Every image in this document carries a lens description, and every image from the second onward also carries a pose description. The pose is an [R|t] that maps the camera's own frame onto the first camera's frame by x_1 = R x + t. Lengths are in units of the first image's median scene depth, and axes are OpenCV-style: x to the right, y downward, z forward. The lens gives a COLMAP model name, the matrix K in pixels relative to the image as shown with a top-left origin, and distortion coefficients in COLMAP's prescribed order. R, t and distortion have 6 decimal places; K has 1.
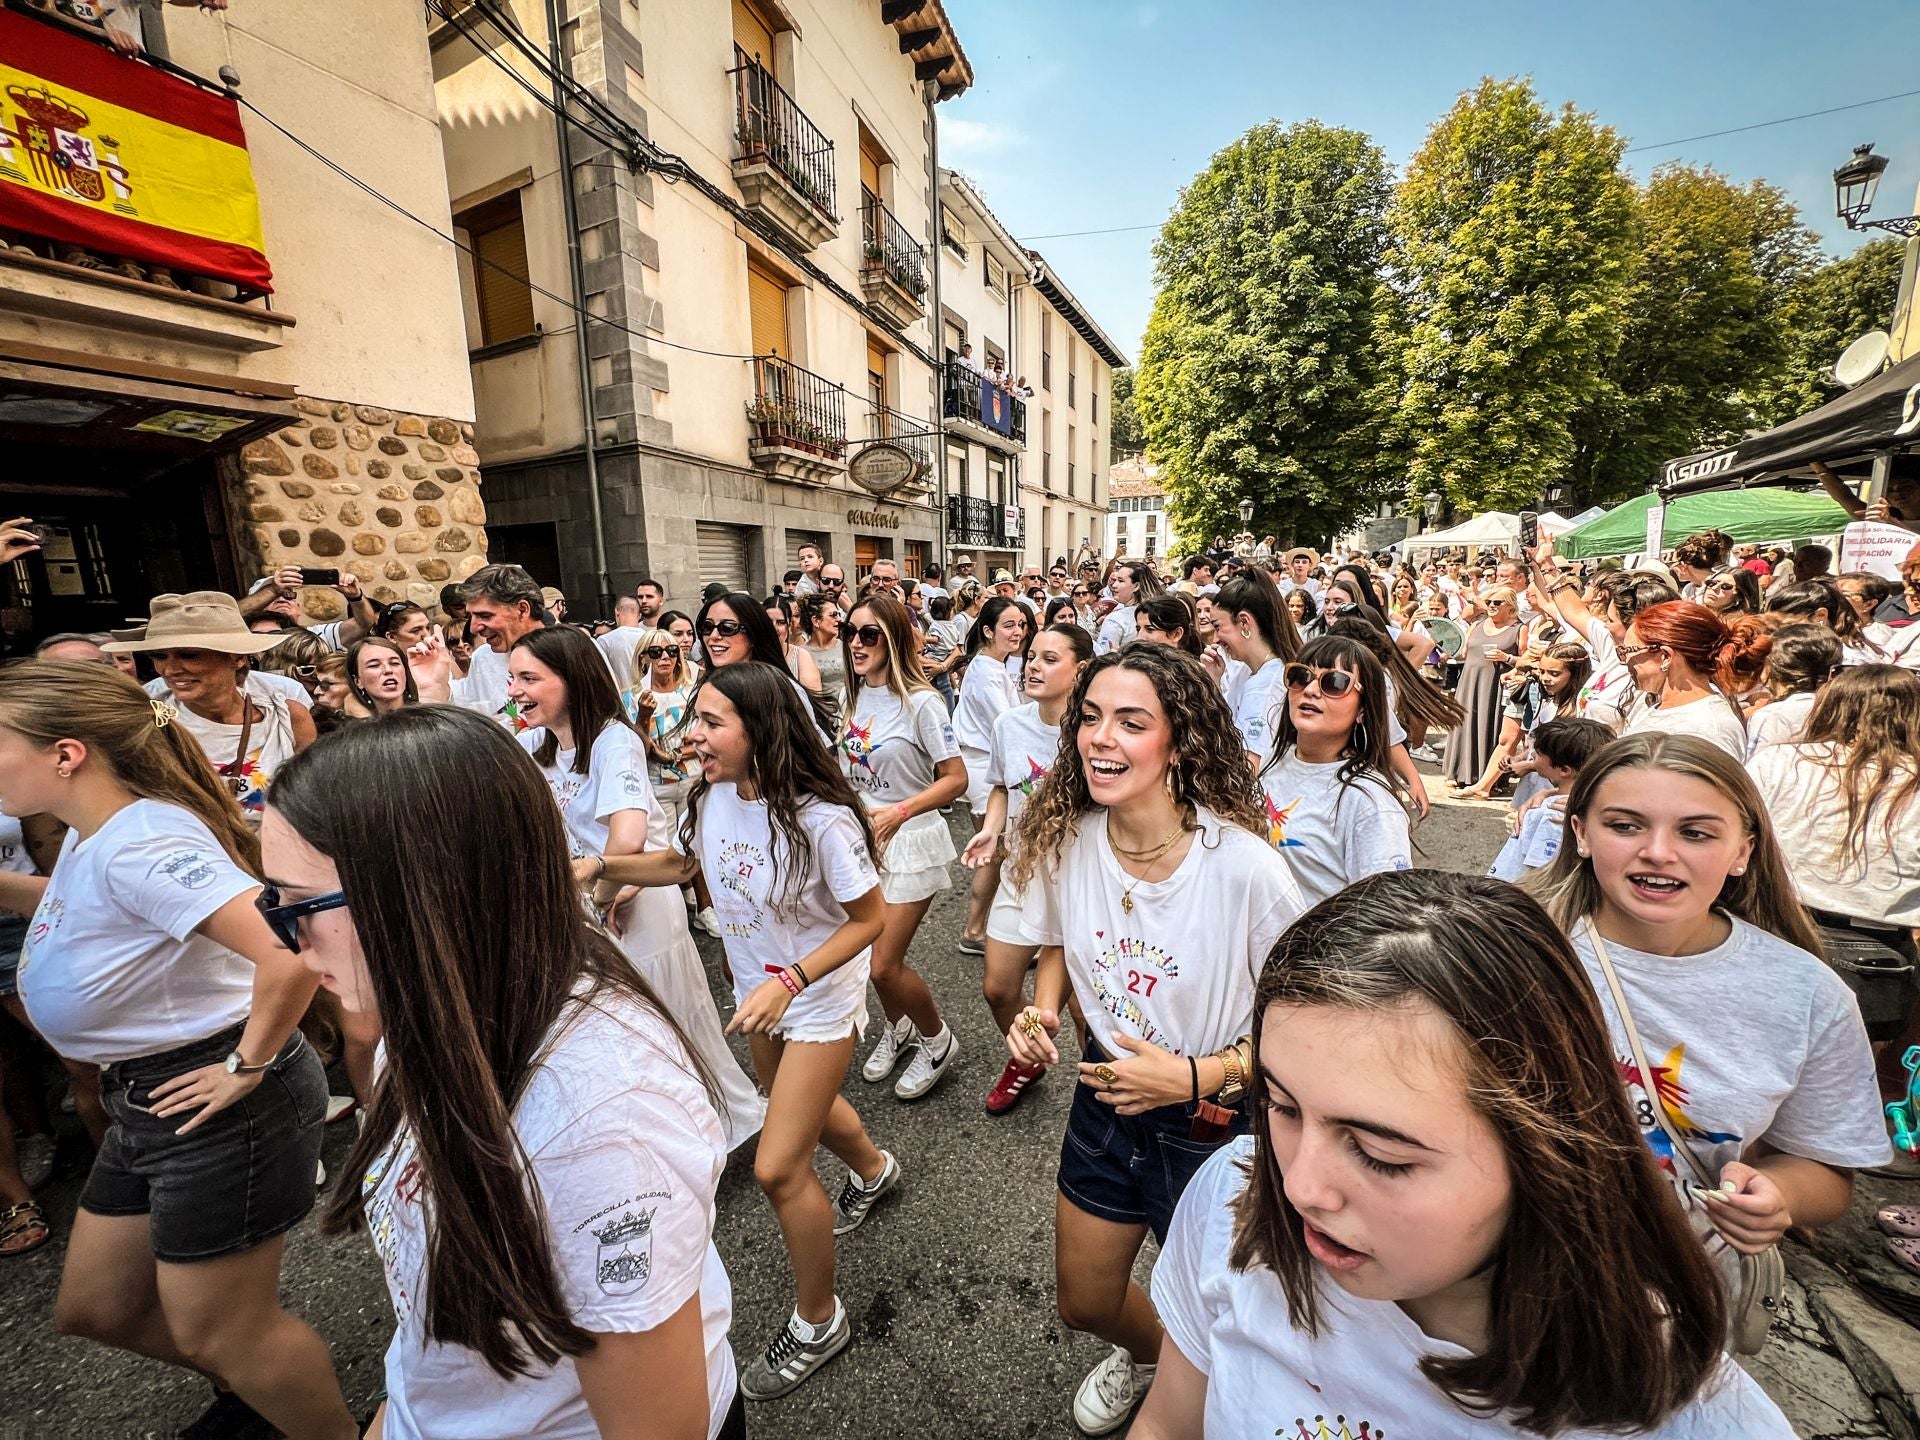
lens RADIAL K [[772.4, 0, 954.0], [0, 772.4, 721.9], [0, 0, 1]] dist [-0.010948, 0.000152]
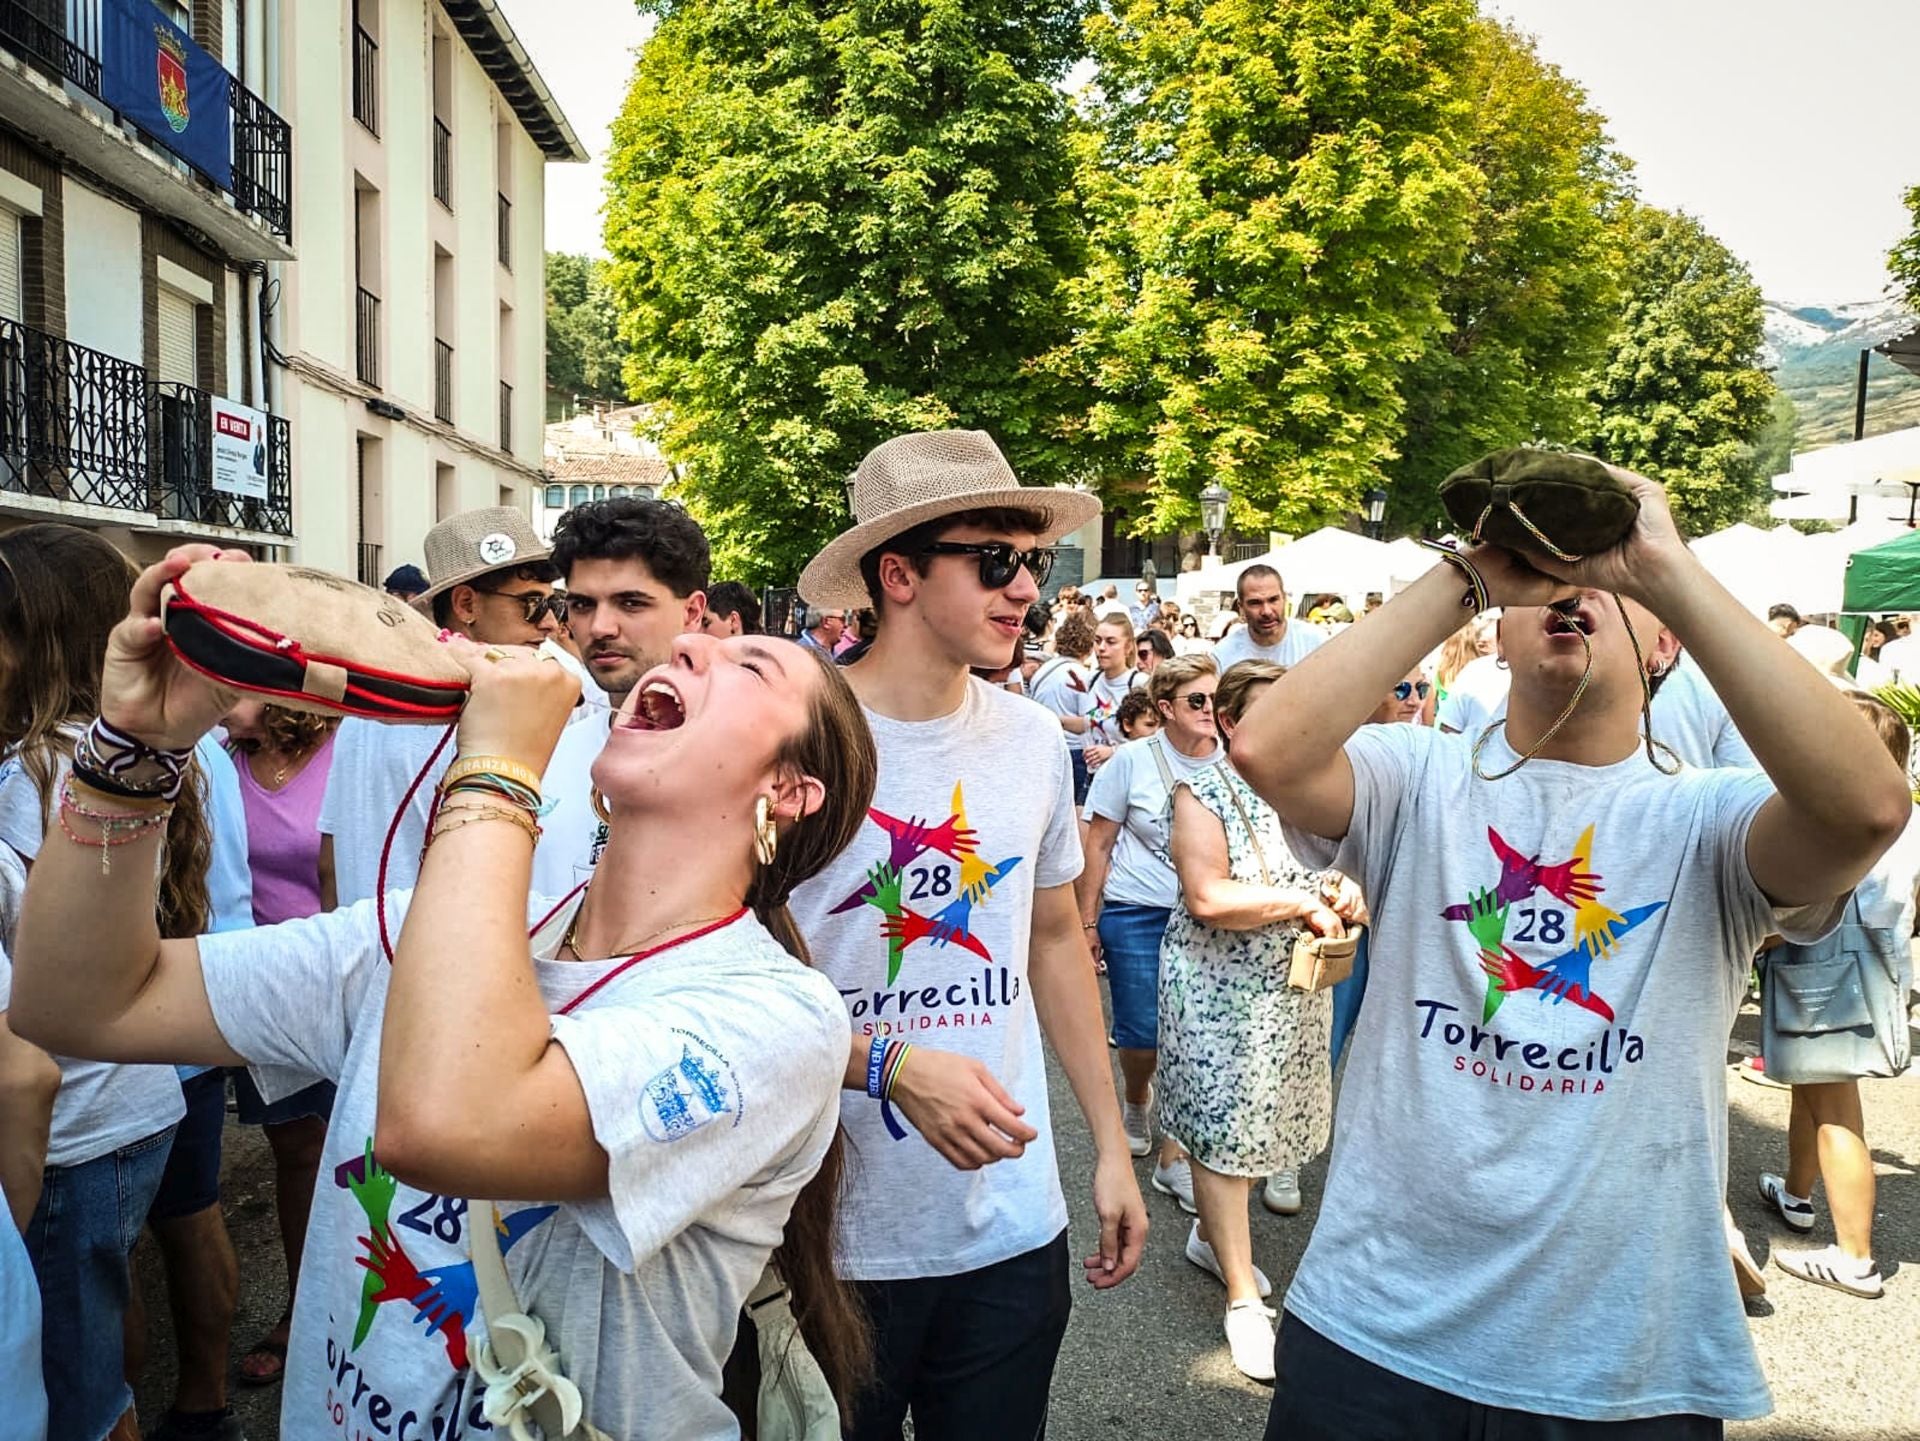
lens RADIAL K [[1386.6, 0, 949.8], [0, 1386.6, 727.9], [0, 0, 1]] dist [0.005405, 0.001421]
pose [[0.888557, 0.005056, 0.458739, 0.058781], [0.050858, 0.992690, -0.109450, -0.050084], [-0.455939, 0.120583, 0.881805, 0.286094]]
